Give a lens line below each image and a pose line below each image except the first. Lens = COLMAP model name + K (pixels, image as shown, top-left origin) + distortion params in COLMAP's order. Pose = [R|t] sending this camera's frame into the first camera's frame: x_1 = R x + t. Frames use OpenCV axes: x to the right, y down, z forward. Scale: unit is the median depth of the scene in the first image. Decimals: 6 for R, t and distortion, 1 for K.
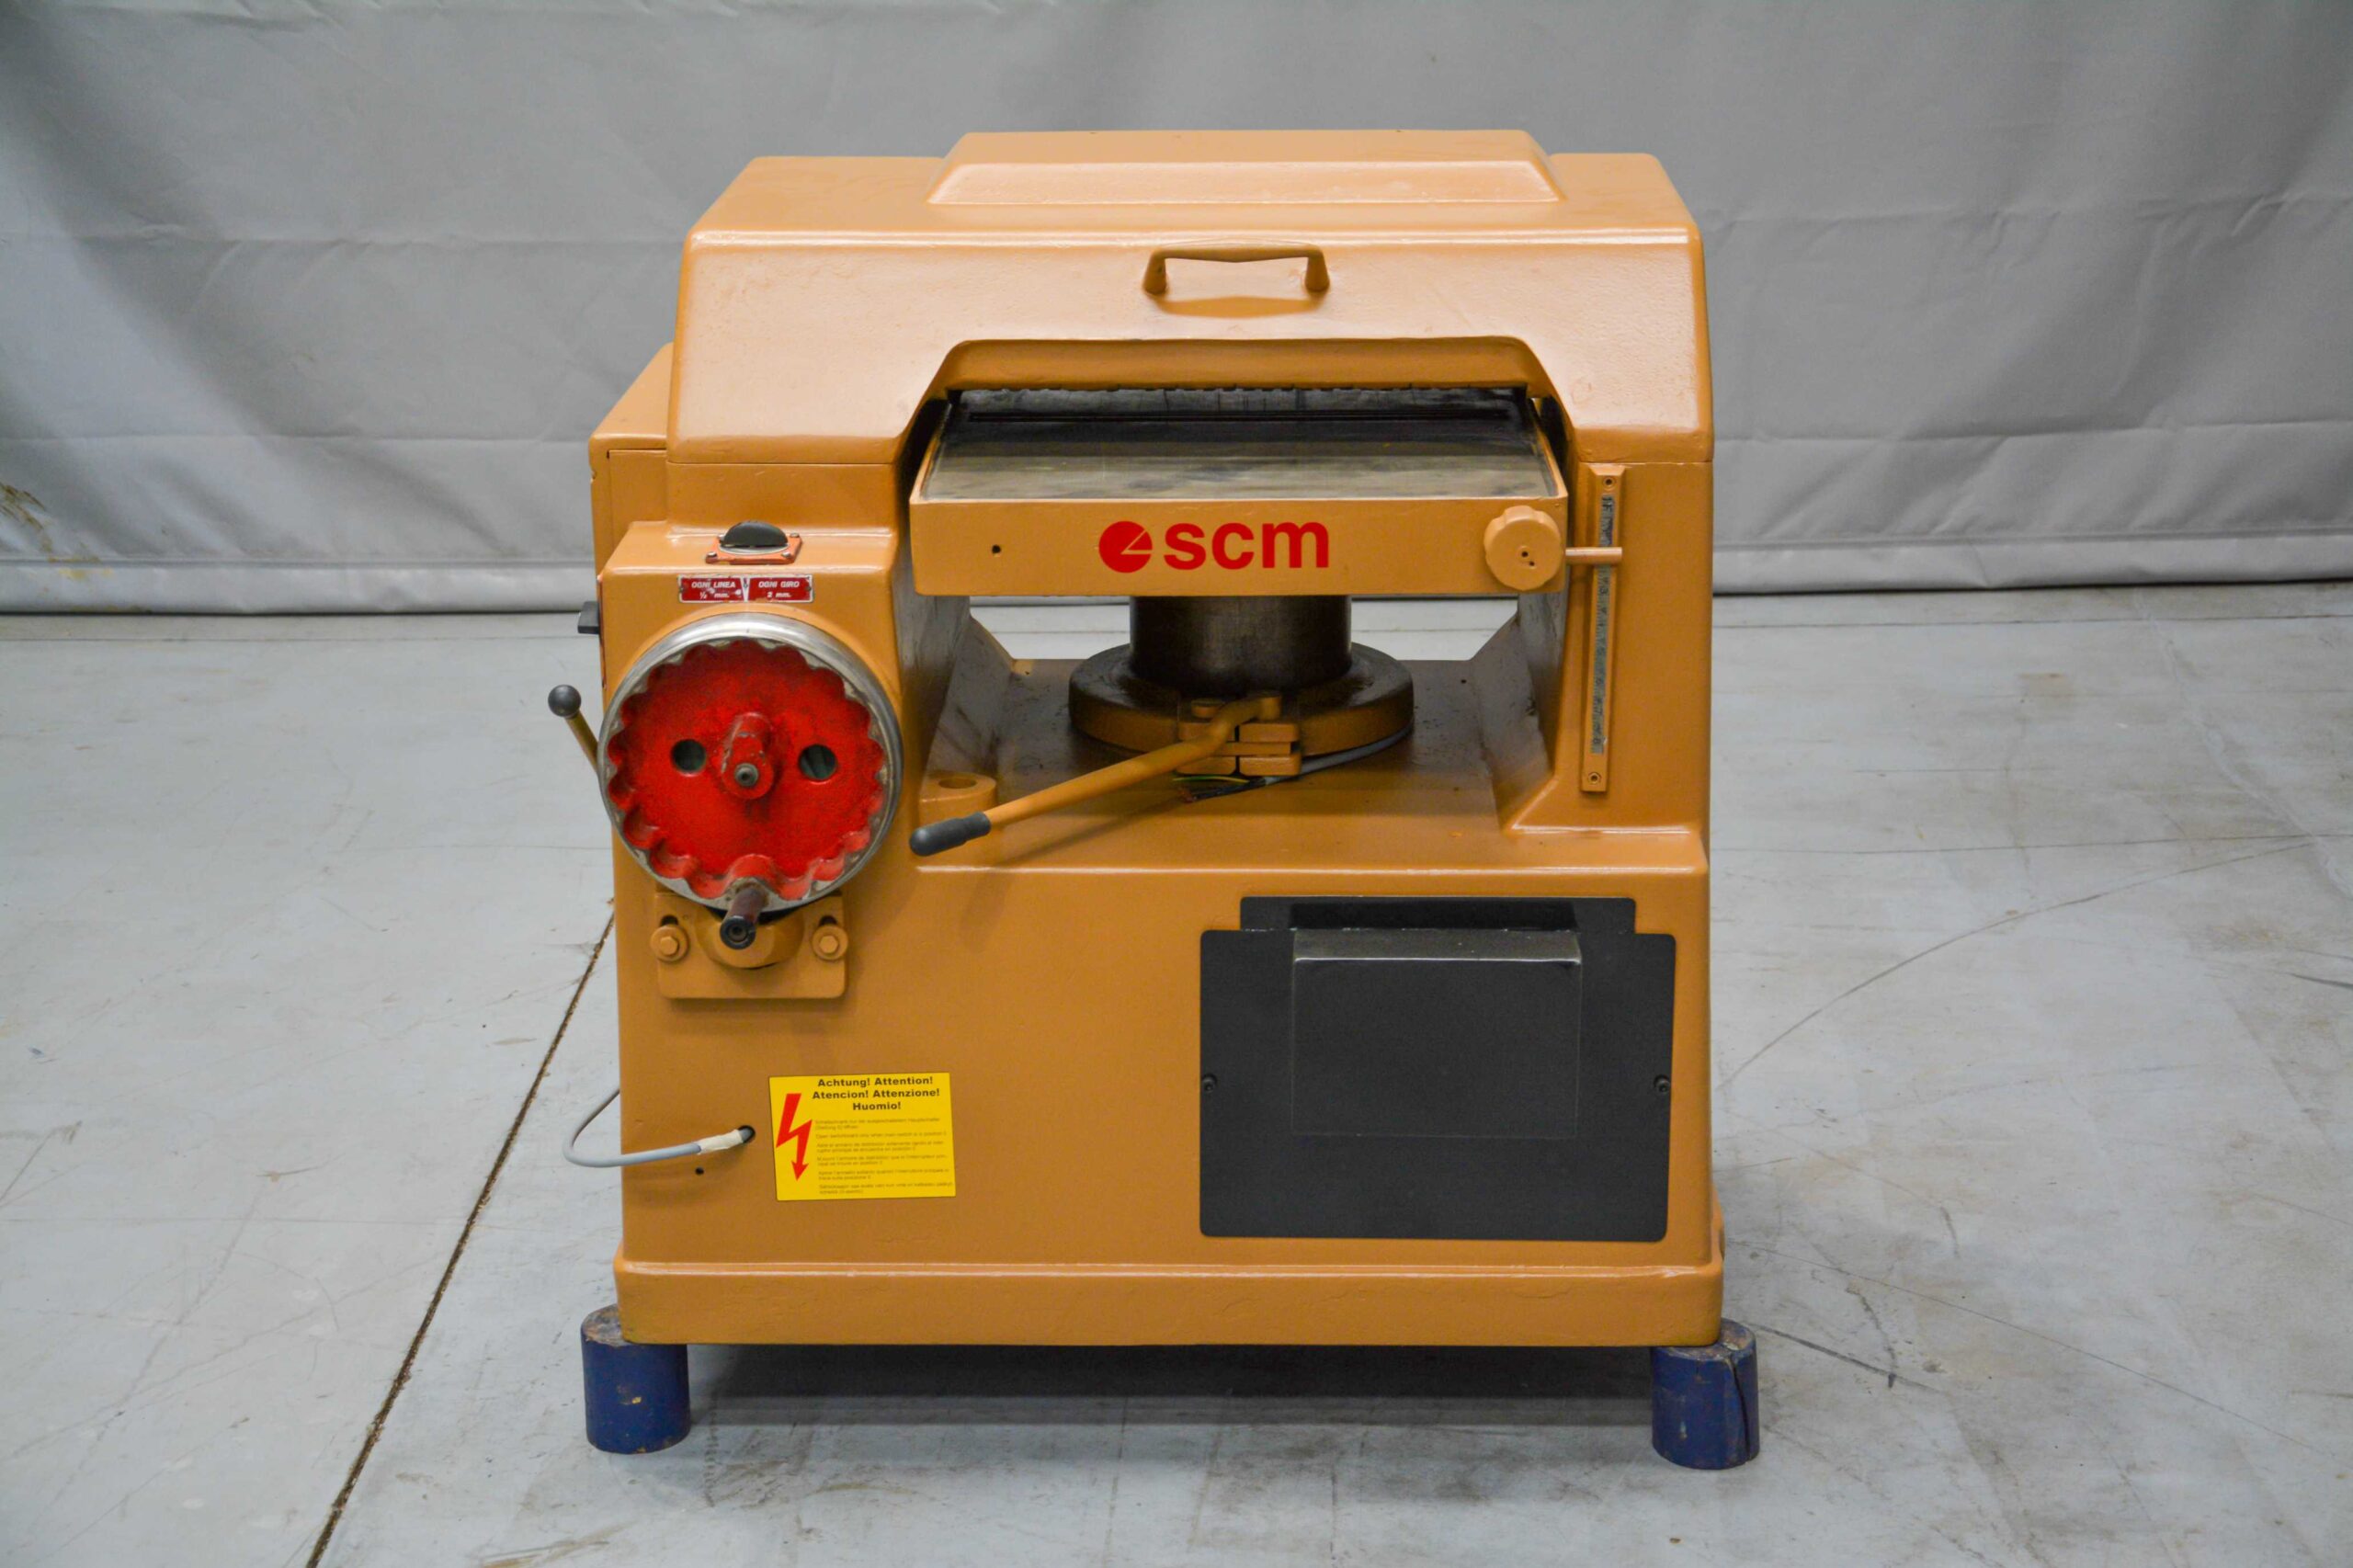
lens RADIAL K [[3847.9, 0, 1170.8], [0, 3847.9, 721.2], [0, 0, 1]] dist [0.415963, 0.069942]
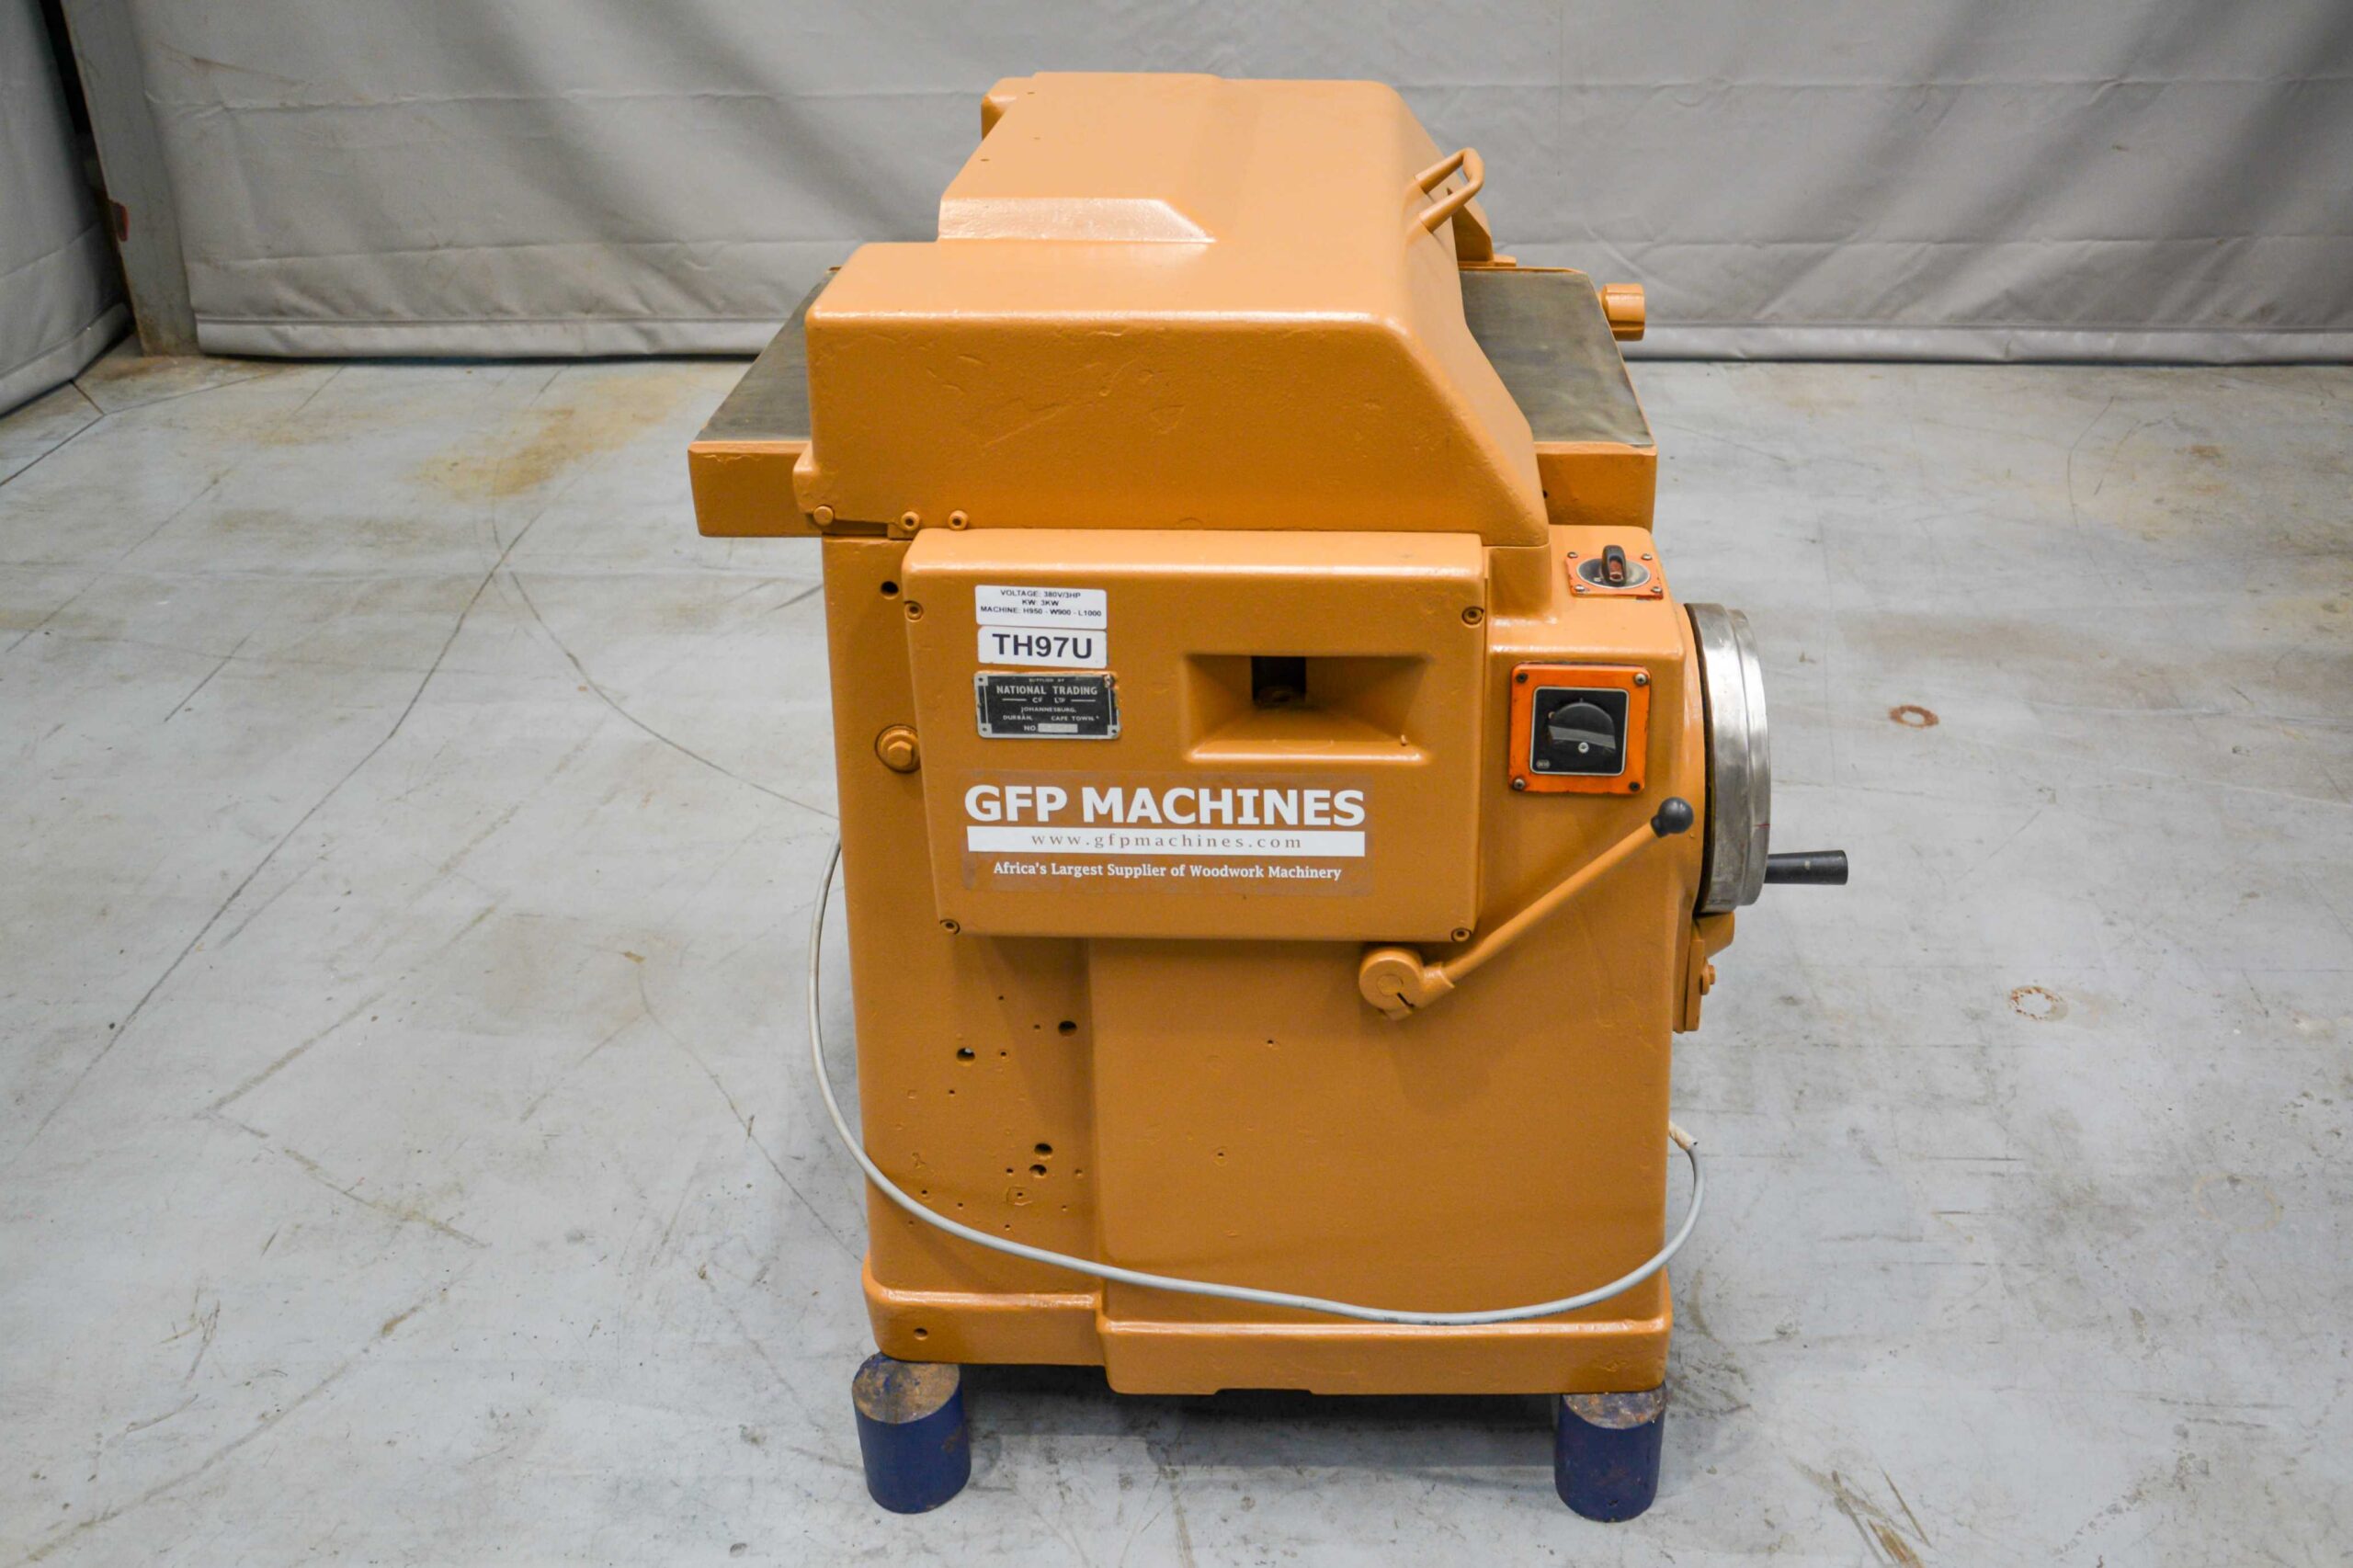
lens RADIAL K [[2192.0, 0, 1373.0], [0, 2192.0, 385.3], [0, 0, 1]] dist [-0.045153, 0.015233]
pose [[-0.037820, -0.325656, 0.944732, -0.576138], [0.275027, 0.905504, 0.323144, -0.267527], [-0.960692, 0.272048, 0.055318, 0.984738]]
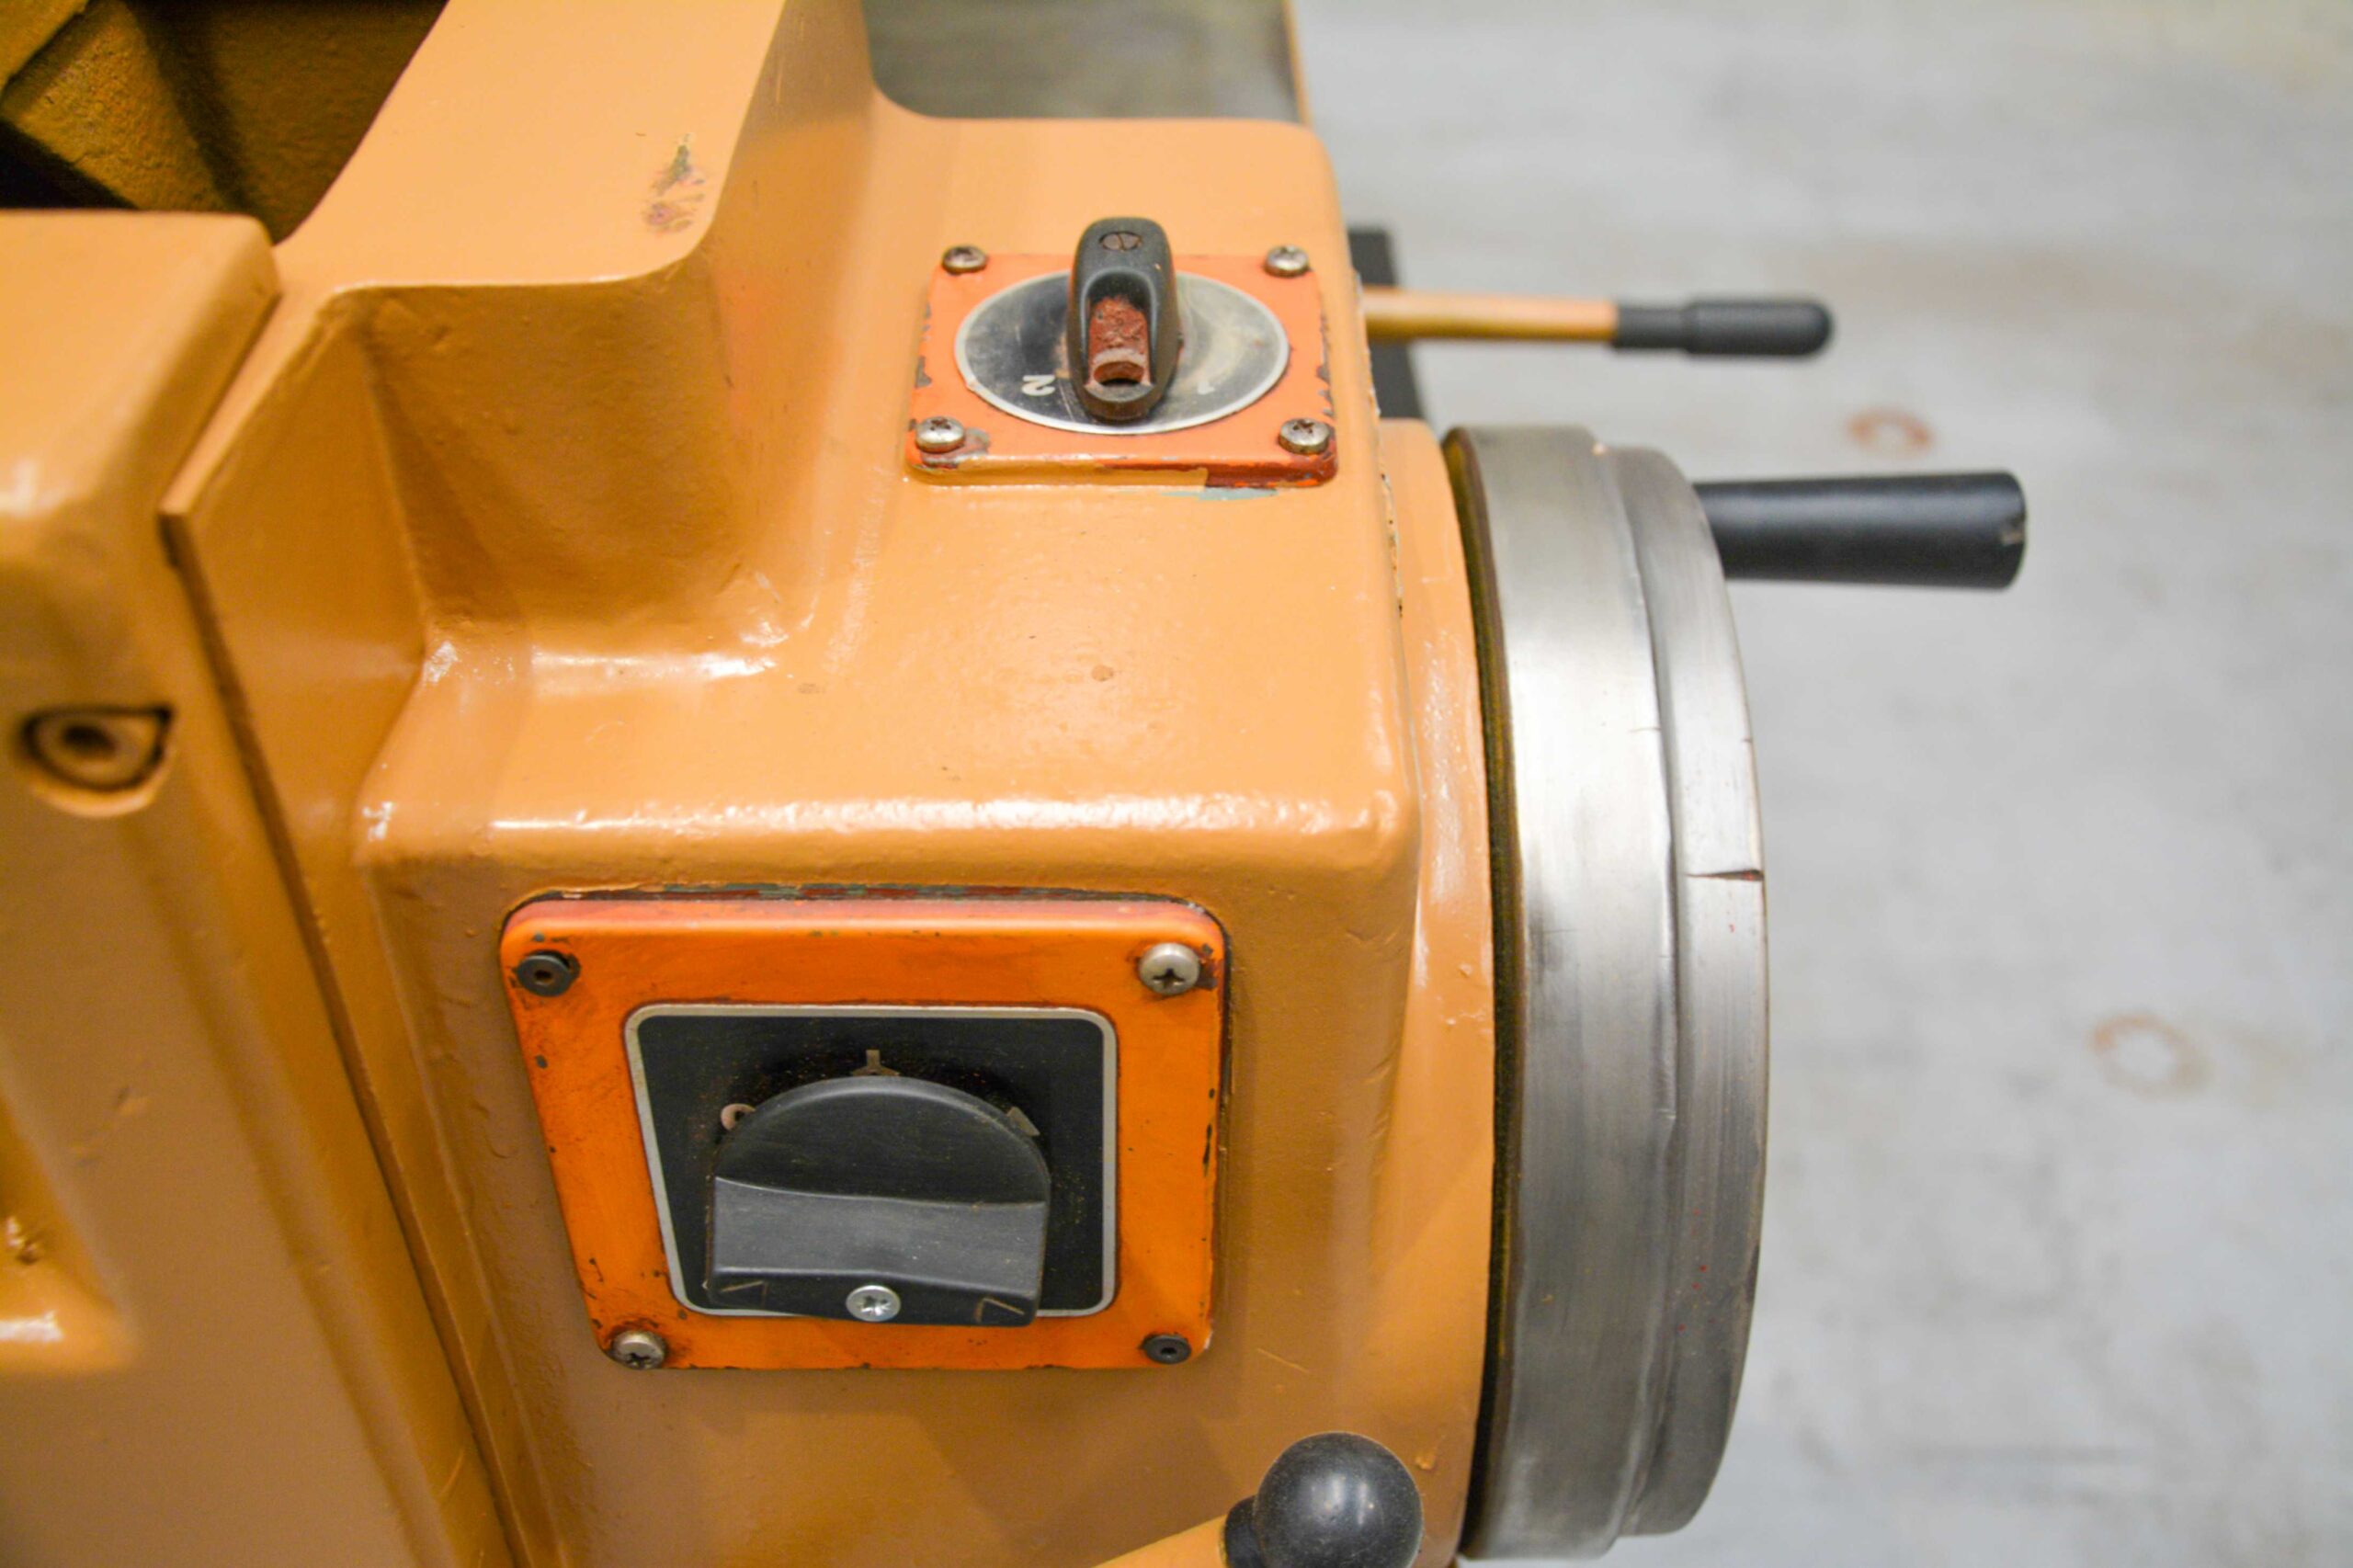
lens RADIAL K [[2224.7, 0, 1176.5], [0, 2224.7, 784.0], [0, 0, 1]] dist [0.050070, 0.003800]
pose [[-0.036676, -0.645683, 0.762725, -0.208375], [0.283532, 0.725150, 0.627508, -0.100972], [-0.958261, 0.239271, 0.156476, 0.954954]]
